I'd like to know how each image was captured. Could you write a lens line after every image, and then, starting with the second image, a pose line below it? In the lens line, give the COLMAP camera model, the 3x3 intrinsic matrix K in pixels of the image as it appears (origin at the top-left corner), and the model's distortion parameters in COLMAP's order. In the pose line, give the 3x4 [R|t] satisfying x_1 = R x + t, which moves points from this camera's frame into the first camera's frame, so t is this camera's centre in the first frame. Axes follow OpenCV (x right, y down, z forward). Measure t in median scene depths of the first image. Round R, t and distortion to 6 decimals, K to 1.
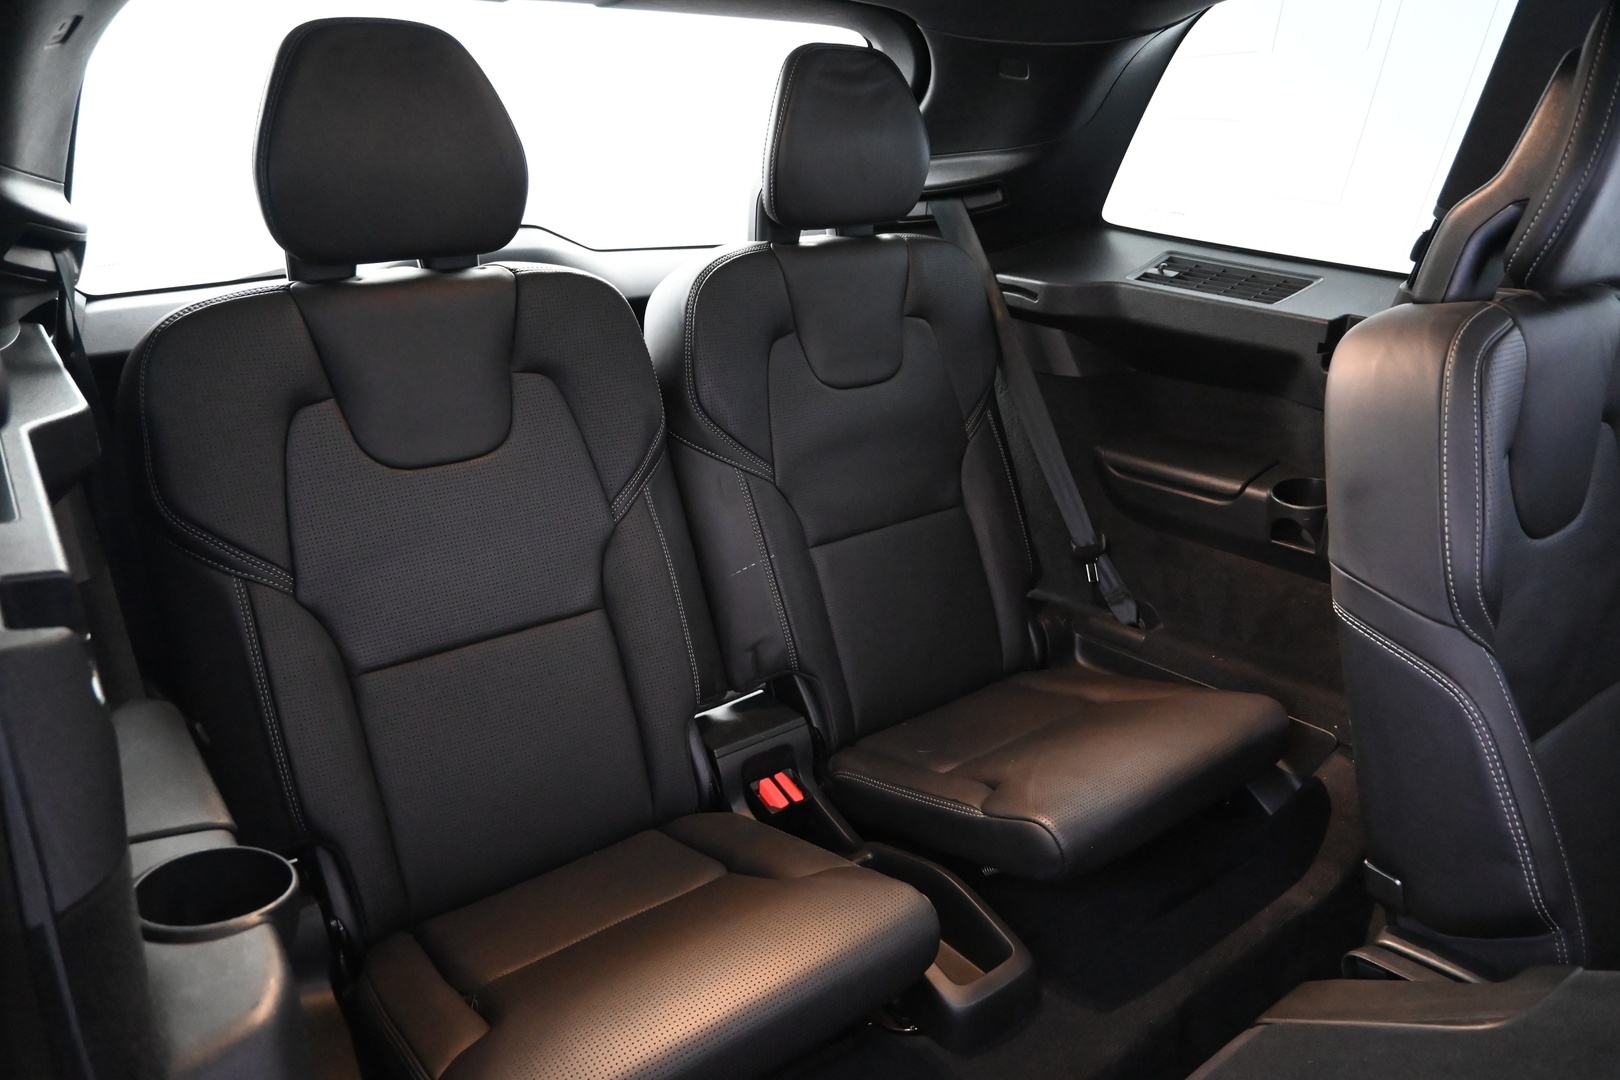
lens RADIAL K [[1093.8, 0, 810.0], [0, 1093.8, 540.0], [0, 0, 1]] dist [-0.007034, 0.004433]
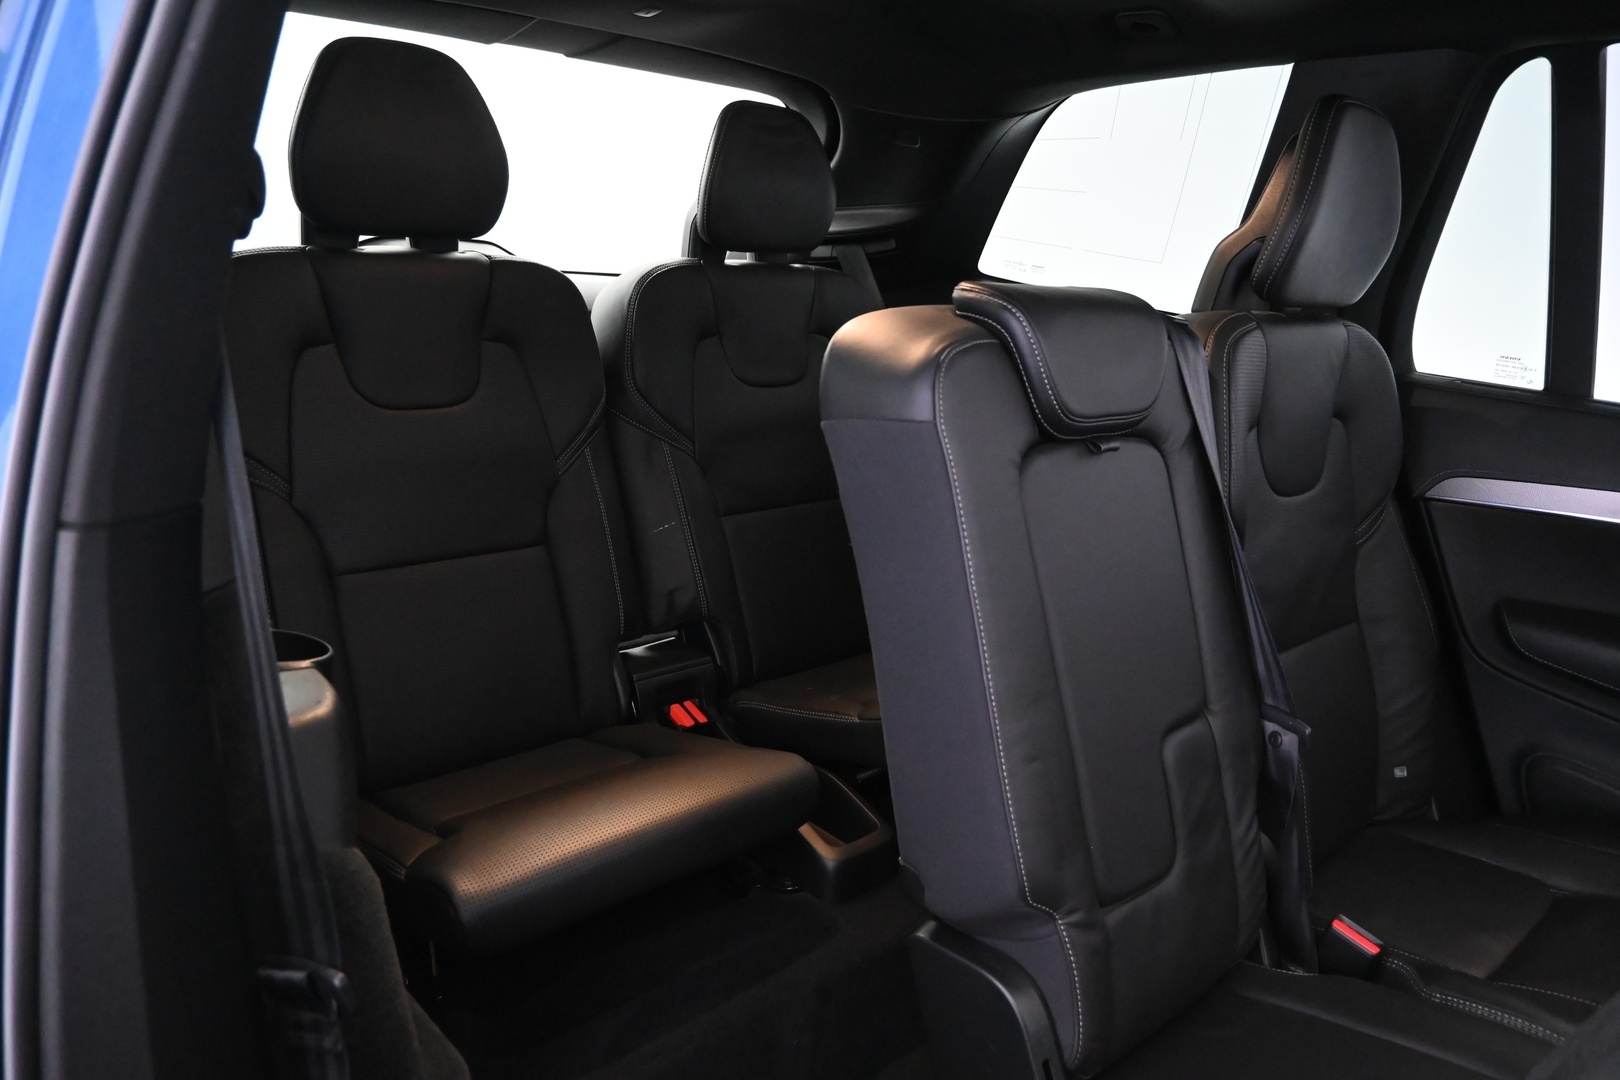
lens RADIAL K [[1093.8, 0, 810.0], [0, 1093.8, 540.0], [0, 0, 1]] dist [-0.007034, 0.004433]
pose [[0.994356, 0.048267, 0.094476, -0.016415], [-0.040715, 0.995940, -0.080287, 0.130466], [-0.097968, 0.075988, 0.992284, -0.180987]]
